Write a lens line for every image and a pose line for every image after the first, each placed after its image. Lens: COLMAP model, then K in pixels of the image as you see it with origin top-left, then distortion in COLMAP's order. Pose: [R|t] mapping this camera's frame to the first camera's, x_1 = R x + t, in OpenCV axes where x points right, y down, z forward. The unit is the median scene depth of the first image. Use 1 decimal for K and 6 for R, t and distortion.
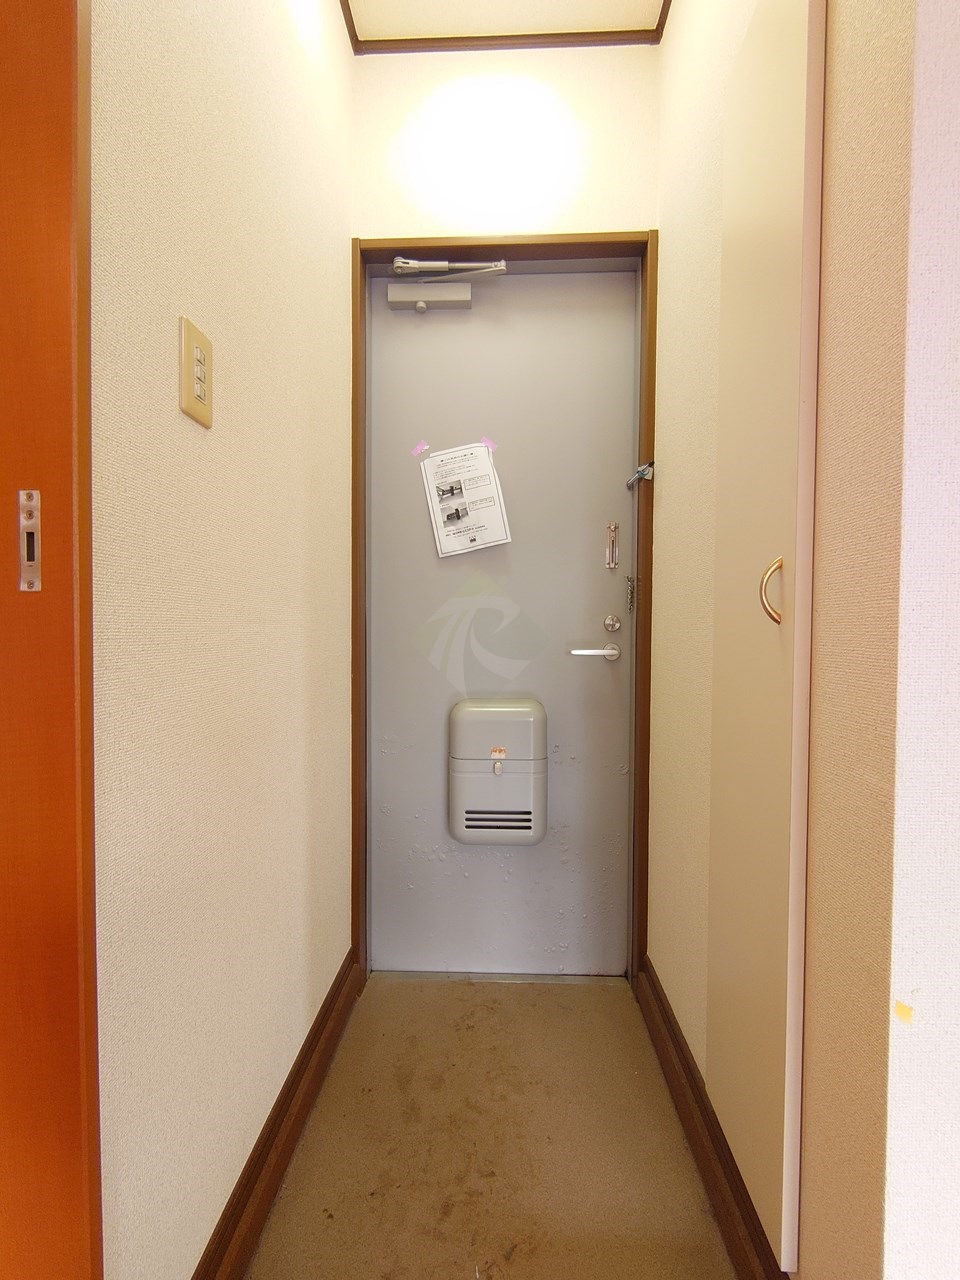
lens RADIAL K [[553.3, 0, 482.7], [0, 553.3, 639.2], [0, 0, 1]] dist [0.002342, 0.000009]
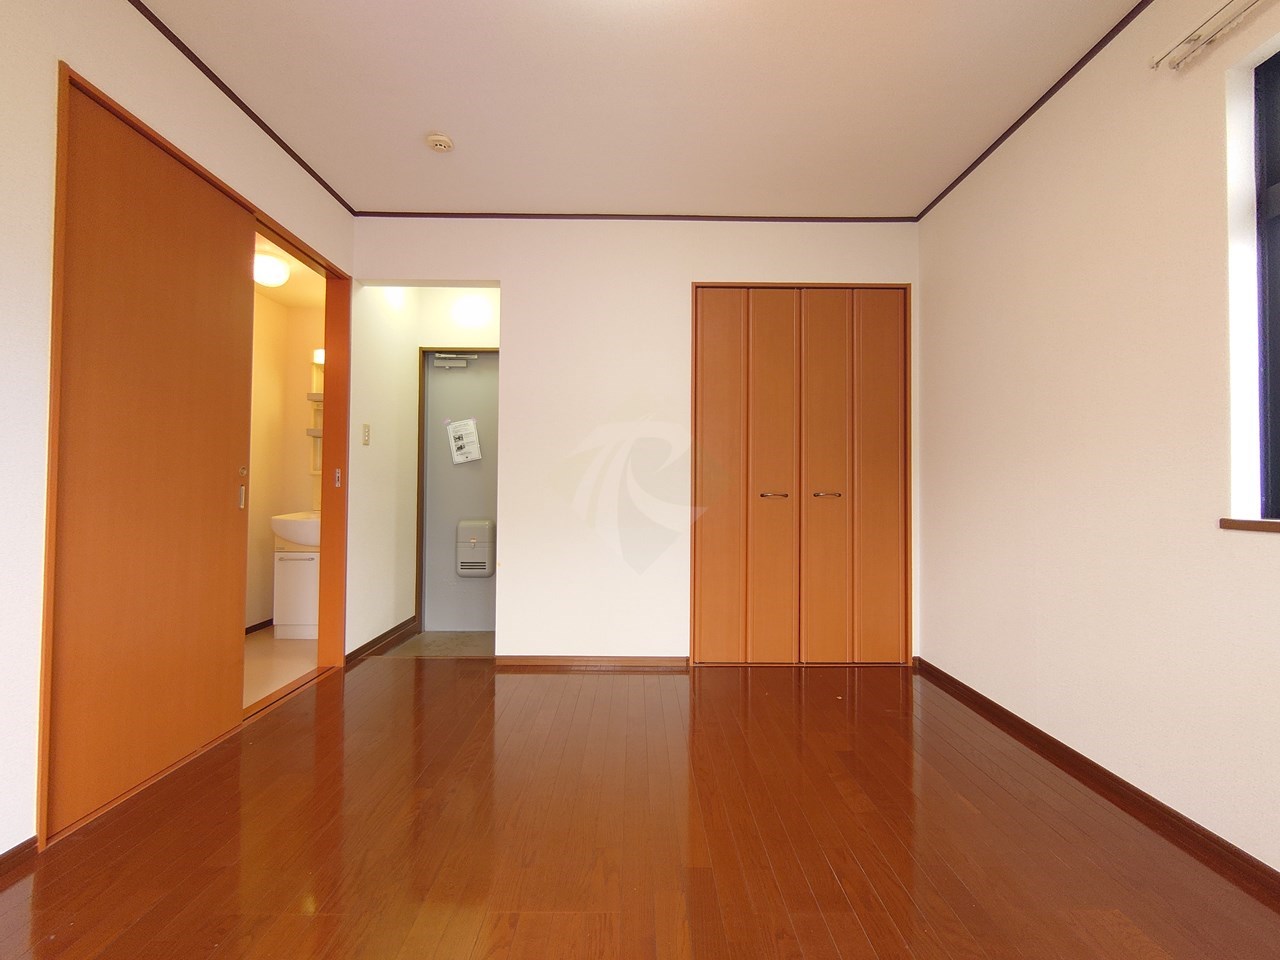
lens RADIAL K [[553.3, 0, 638.7], [0, 553.3, 477.3], [0, 0, 1]] dist [0.002342, 0.000009]
pose [[0.998942, 0.004894, 0.045729, 0.667004], [-0.003175, 0.999289, -0.037577, 0.005837], [-0.045881, 0.037392, 0.998247, -1.605439]]
